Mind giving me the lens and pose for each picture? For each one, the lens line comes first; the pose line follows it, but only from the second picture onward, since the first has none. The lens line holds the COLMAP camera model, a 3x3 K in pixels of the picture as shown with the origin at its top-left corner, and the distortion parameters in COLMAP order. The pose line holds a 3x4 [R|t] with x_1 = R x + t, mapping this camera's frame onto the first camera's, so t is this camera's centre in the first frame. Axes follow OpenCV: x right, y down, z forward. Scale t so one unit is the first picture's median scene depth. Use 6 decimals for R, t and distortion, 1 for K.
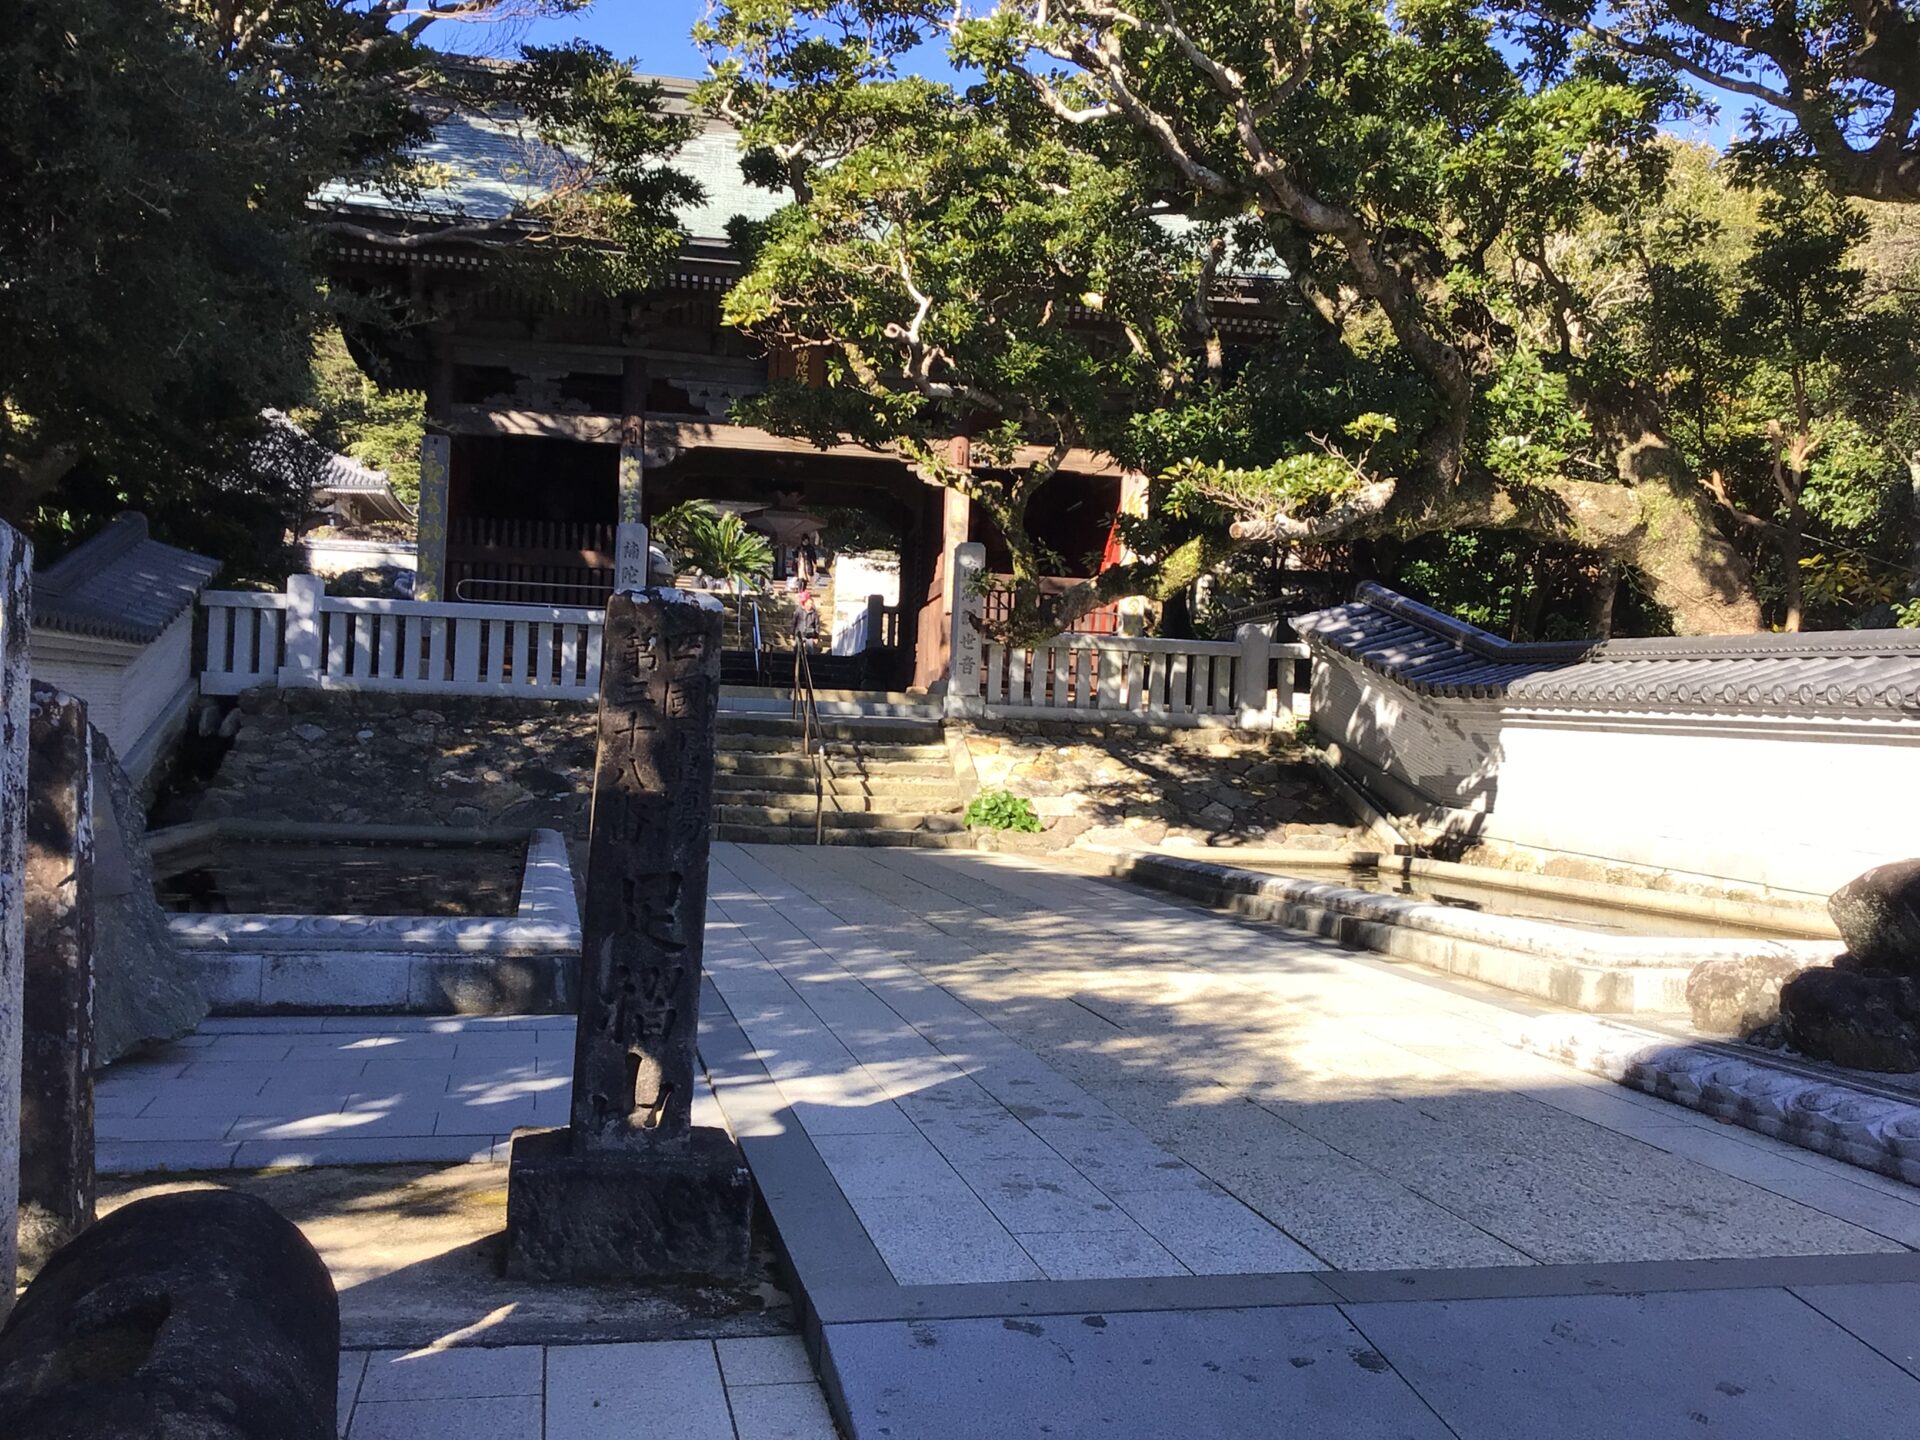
lens RADIAL K [[1923.7, 0, 960.0], [0, 1923.7, 720.0], [0, 0, 1]] dist [0.207172, -0.460285]
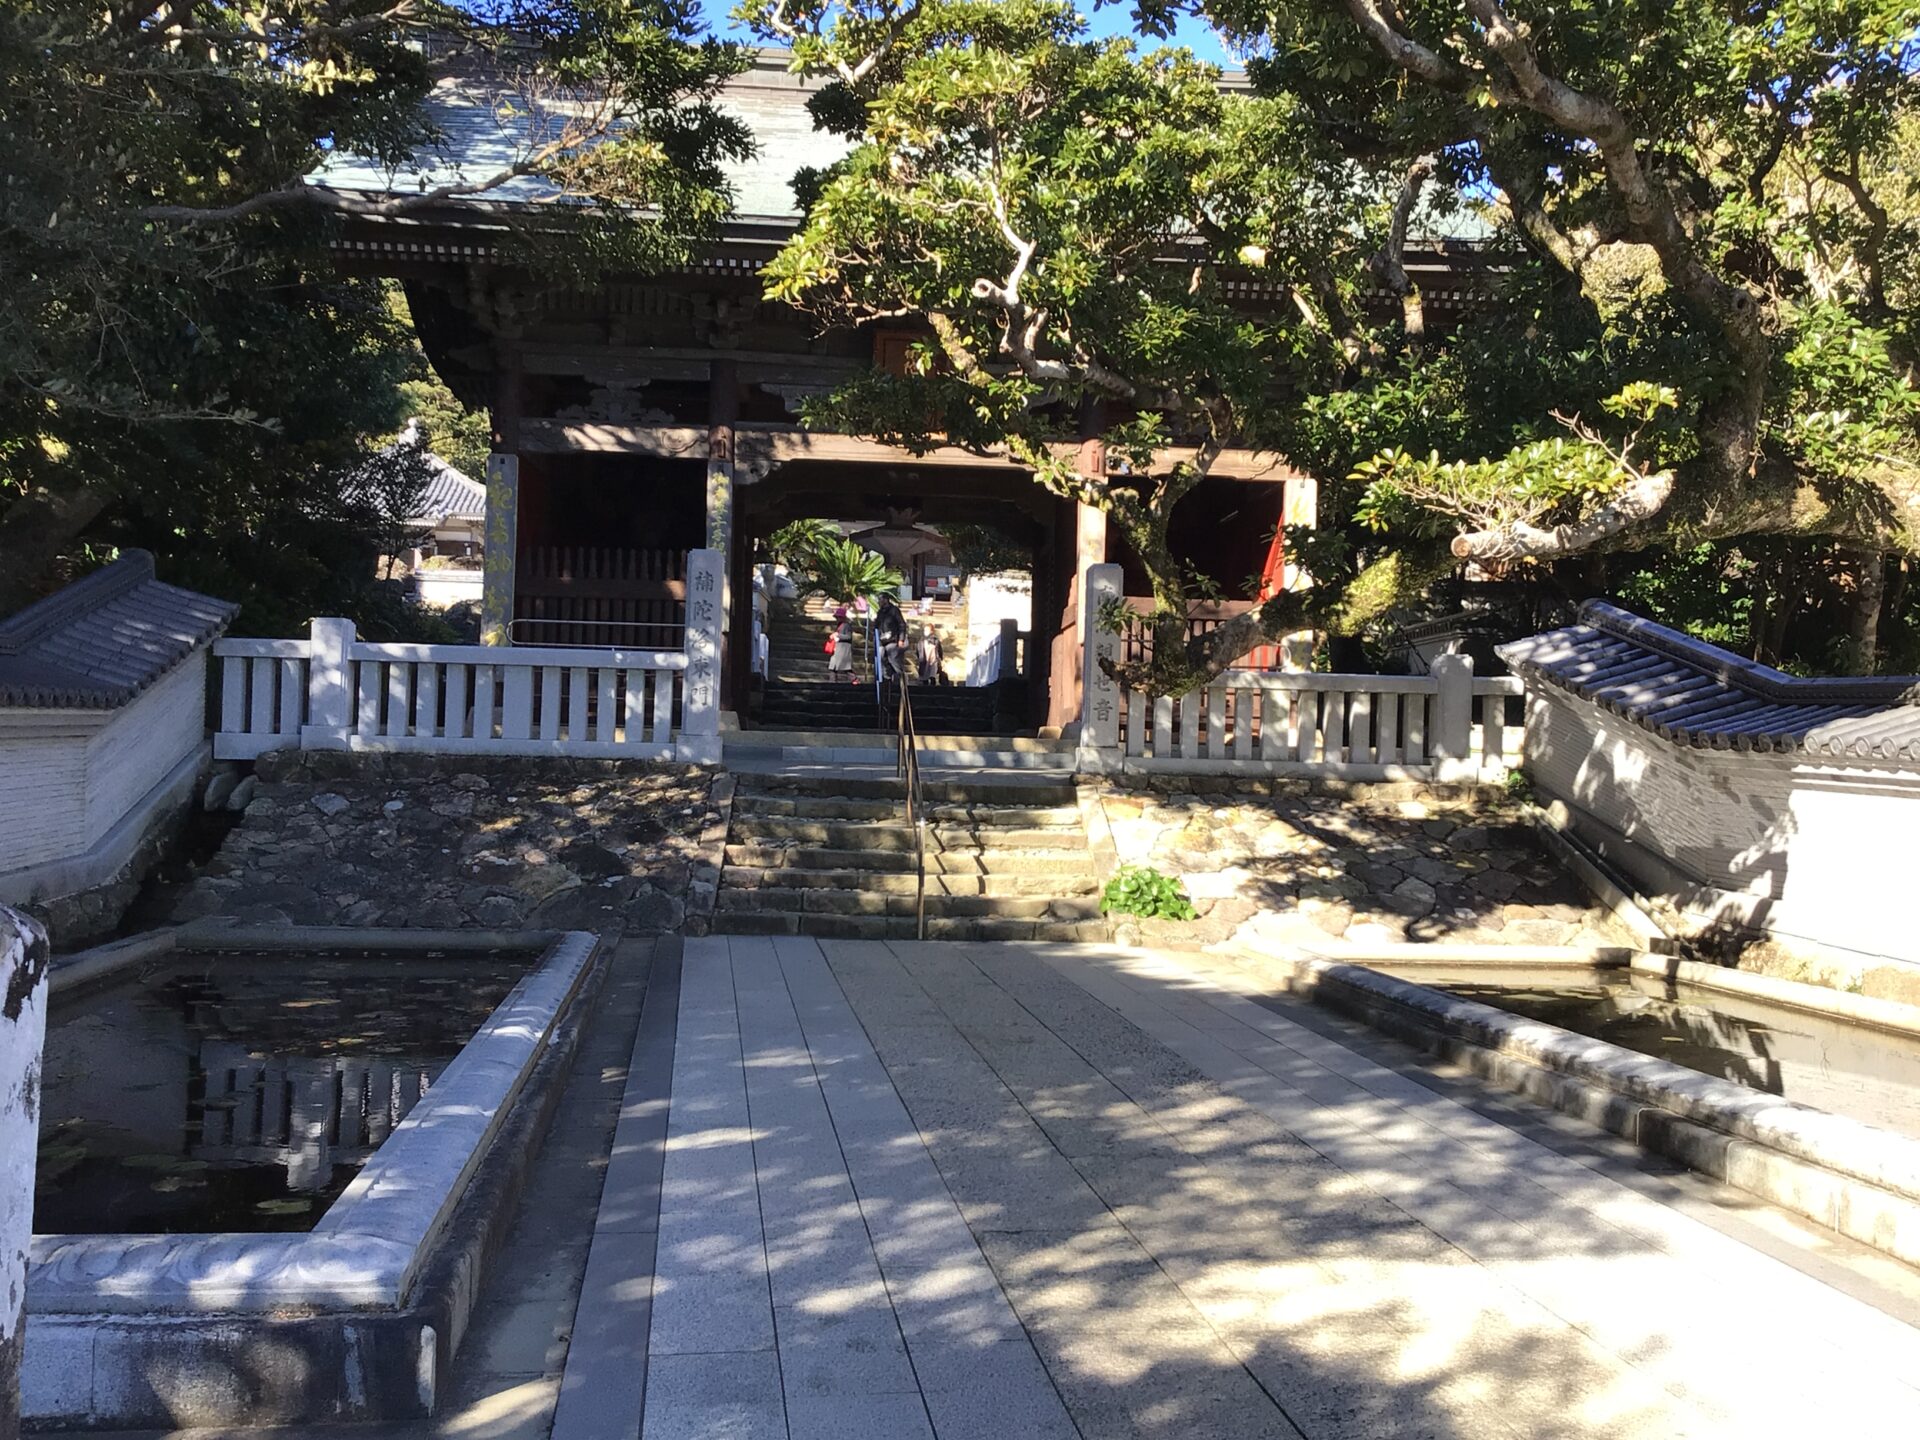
lens RADIAL K [[1923.7, 0, 960.0], [0, 1923.7, 720.0], [0, 0, 1]] dist [0.207172, -0.460285]
pose [[0.996793, -0.014304, -0.078728, 0.008895], [0.013770, 0.999878, -0.007322, -0.021274], [0.078823, 0.006214, 0.996869, 0.181704]]
